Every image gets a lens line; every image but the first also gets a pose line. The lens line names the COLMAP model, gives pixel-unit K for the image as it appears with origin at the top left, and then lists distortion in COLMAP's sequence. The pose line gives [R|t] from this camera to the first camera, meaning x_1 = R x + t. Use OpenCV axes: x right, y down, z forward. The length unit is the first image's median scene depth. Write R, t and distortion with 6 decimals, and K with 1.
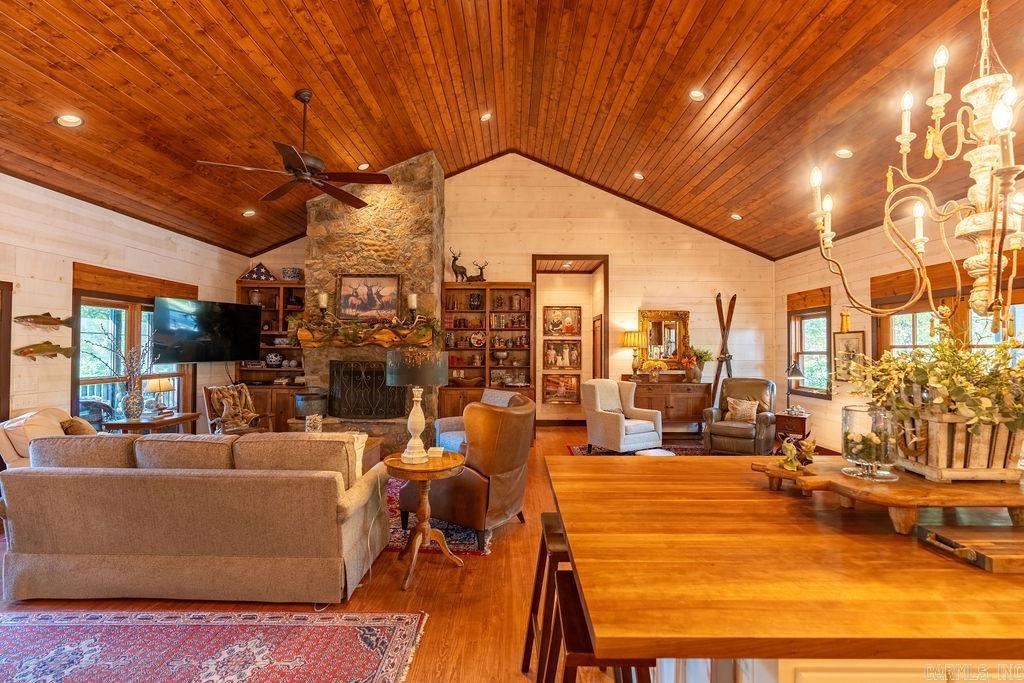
lens RADIAL K [[461.0, 0, 511.4], [0, 461.0, 344.1], [0, 0, 1]] dist [-0.005280, 0.001622]
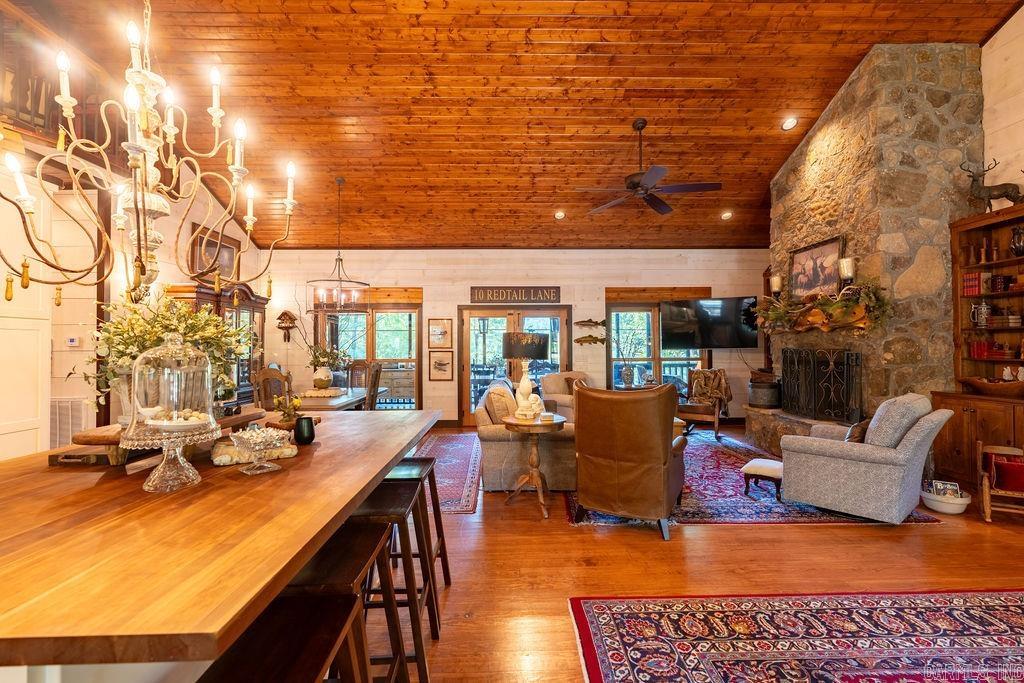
lens RADIAL K [[461.0, 0, 513.5], [0, 461.0, 340.7], [0, 0, 1]] dist [-0.005280, 0.001622]
pose [[0.018860, -0.016578, -0.999685, 0.508127], [0.015631, 0.999745, -0.016284, 0.027266], [0.999700, -0.015319, 0.019114, 0.439207]]
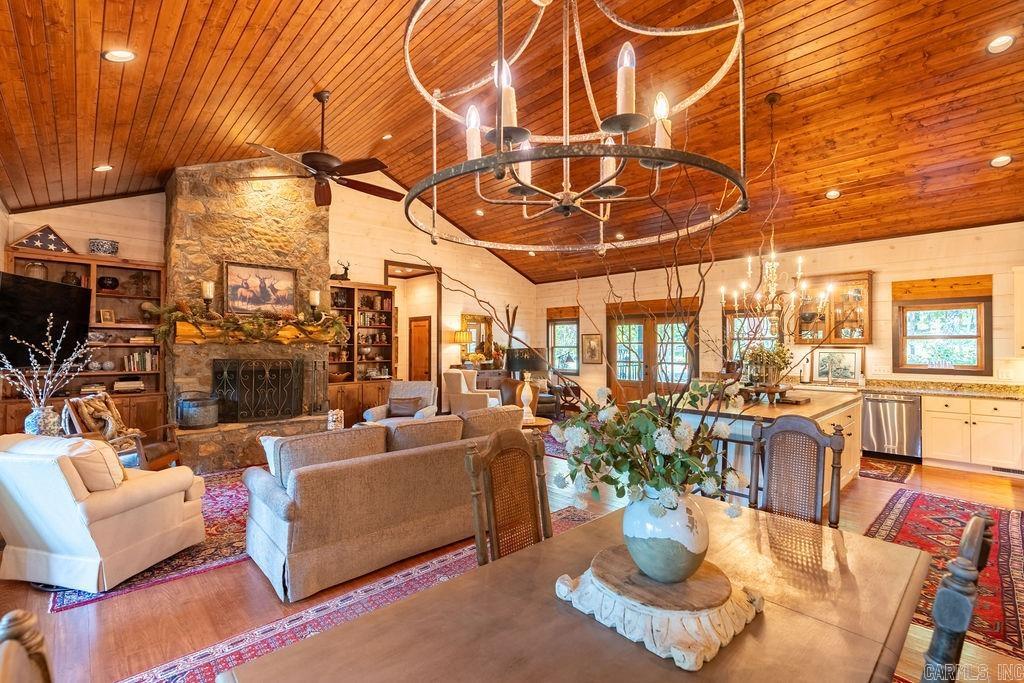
lens RADIAL K [[461.0, 0, 511.1], [0, 461.0, 344.4], [0, 0, 1]] dist [-0.005280, 0.001622]
pose [[0.722626, -0.003553, 0.691230, -0.586263], [-0.005820, 0.999920, 0.011224, -0.005851], [-0.691214, -0.012134, 0.722548, -0.015835]]
